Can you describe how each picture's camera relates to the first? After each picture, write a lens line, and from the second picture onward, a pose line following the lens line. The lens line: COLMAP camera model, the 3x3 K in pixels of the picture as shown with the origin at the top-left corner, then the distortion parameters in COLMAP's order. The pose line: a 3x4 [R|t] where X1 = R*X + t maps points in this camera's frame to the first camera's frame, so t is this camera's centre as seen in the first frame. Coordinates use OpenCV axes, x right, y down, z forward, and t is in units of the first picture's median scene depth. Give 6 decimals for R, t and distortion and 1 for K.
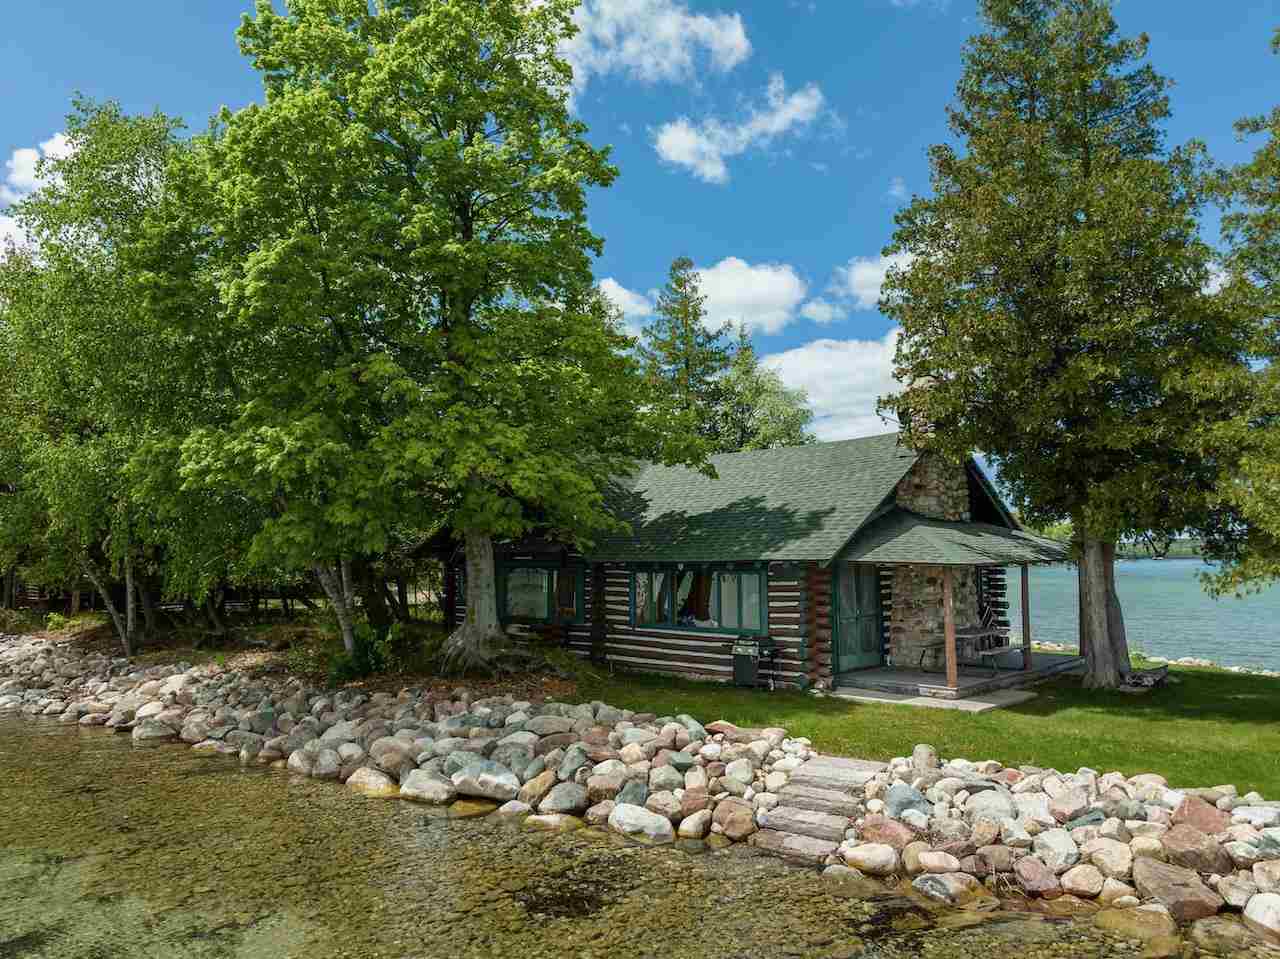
lens RADIAL K [[904.6, 0, 640.7], [0, 904.6, 484.4], [0, 0, 1]] dist [-0.038971, 0.001822]
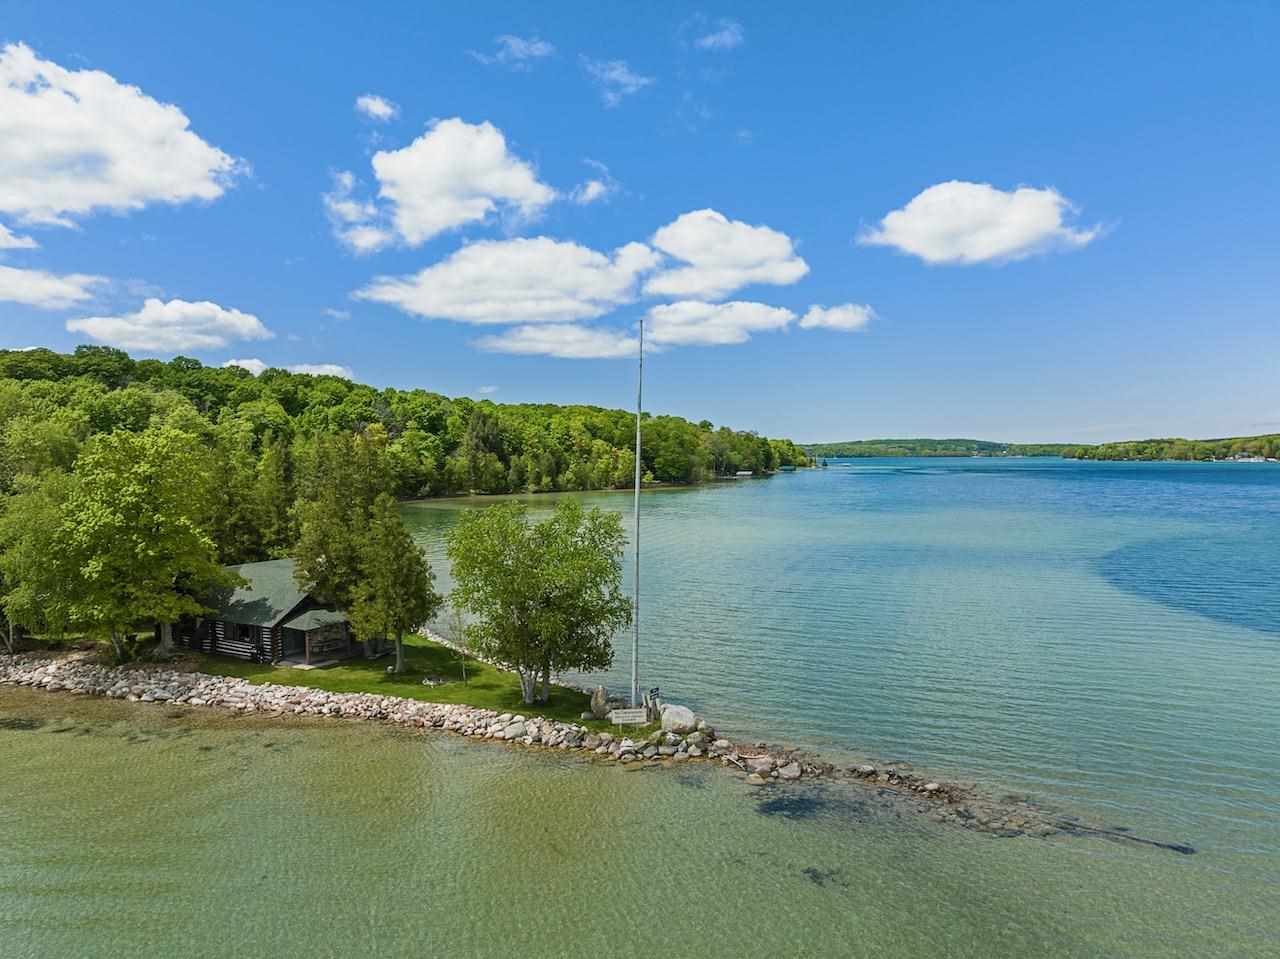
lens RADIAL K [[904.6, 0, 636.1], [0, 904.6, 474.5], [0, 0, 1]] dist [-0.038971, 0.001822]
pose [[0.966080, -0.006989, 0.258147, 0.742638], [-0.019295, 0.994886, 0.099143, -0.959240], [-0.257520, -0.100761, 0.961005, -2.886888]]
